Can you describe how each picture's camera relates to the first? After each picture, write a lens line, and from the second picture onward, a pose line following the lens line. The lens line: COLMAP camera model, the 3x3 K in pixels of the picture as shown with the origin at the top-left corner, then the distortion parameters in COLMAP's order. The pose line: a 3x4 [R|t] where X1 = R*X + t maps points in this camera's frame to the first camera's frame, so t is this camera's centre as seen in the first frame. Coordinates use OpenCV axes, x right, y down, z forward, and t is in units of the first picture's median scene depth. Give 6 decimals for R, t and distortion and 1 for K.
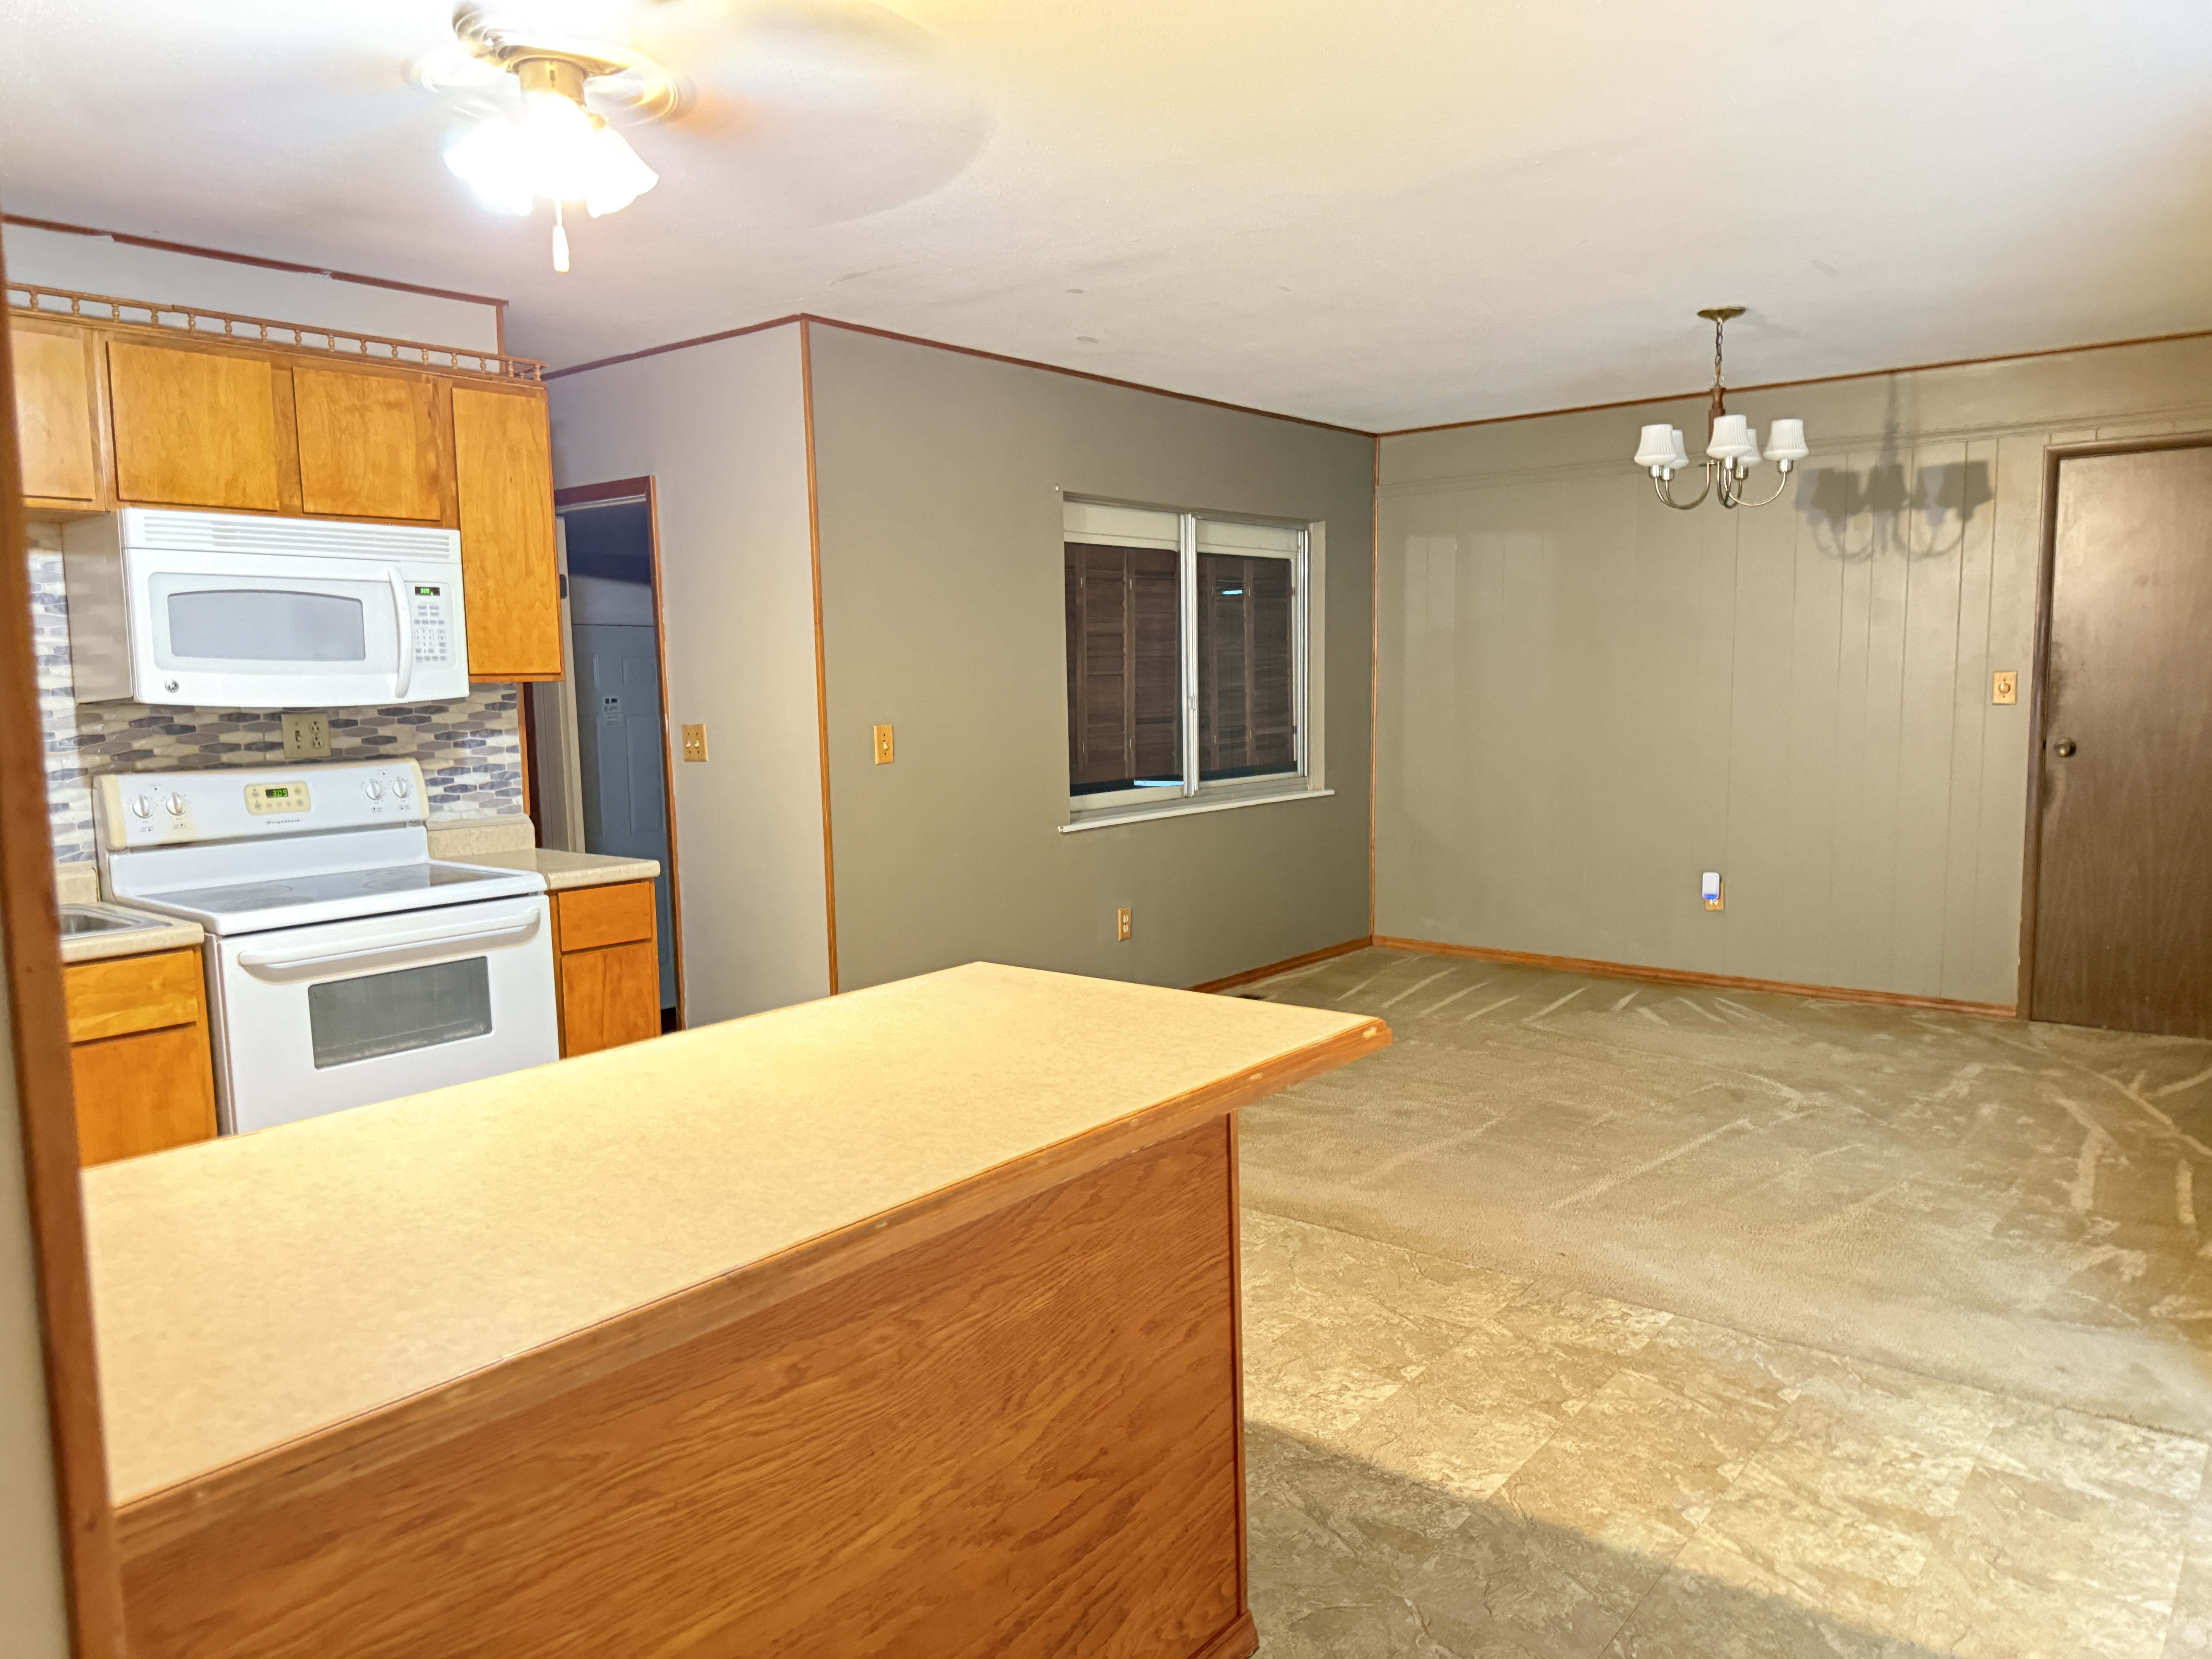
lens RADIAL K [[1554.4, 0, 1114.8], [0, 1554.4, 829.5], [0, 0, 1]] dist [0.037174, -0.039375]
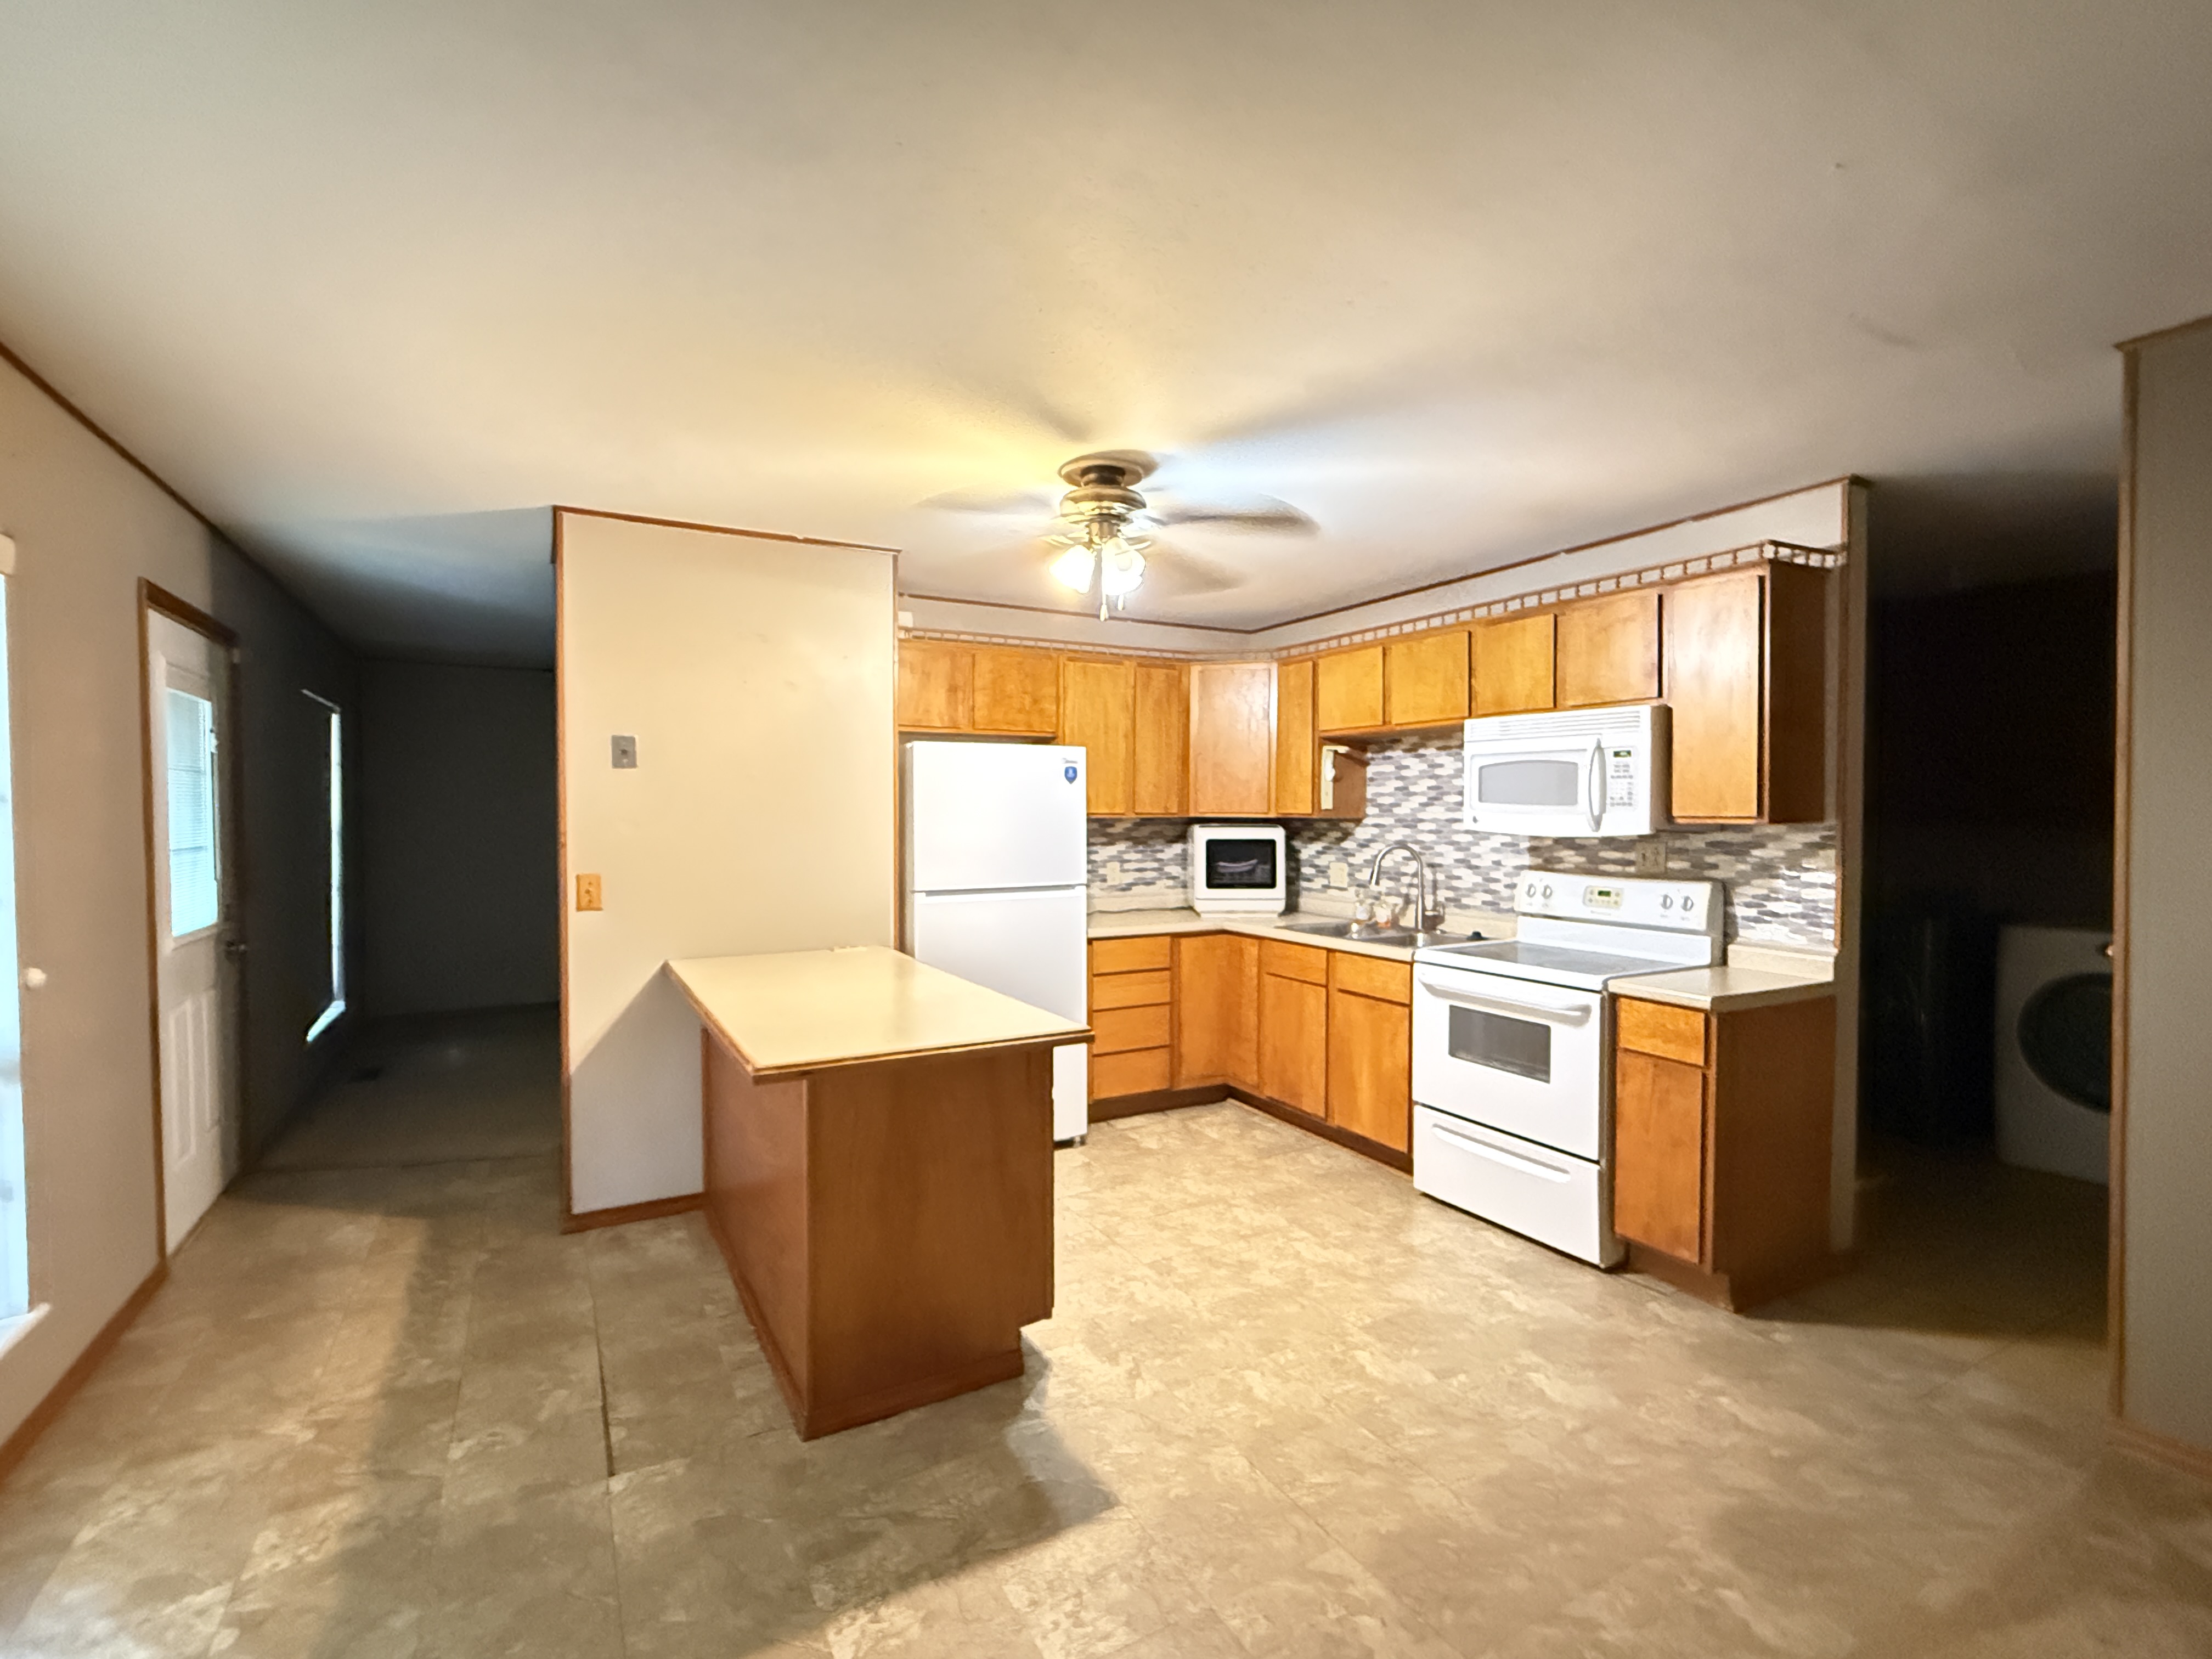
lens RADIAL K [[1004.4, 0, 1103.0], [0, 1004.4, 825.1], [0, 0, 1]] dist [-0.004503, 0.004426]
pose [[-0.374887, 0.034764, -0.926418, 0.521159], [-0.088421, 0.993400, 0.073058, -0.116437], [0.922844, 0.109304, -0.369339, 0.919184]]
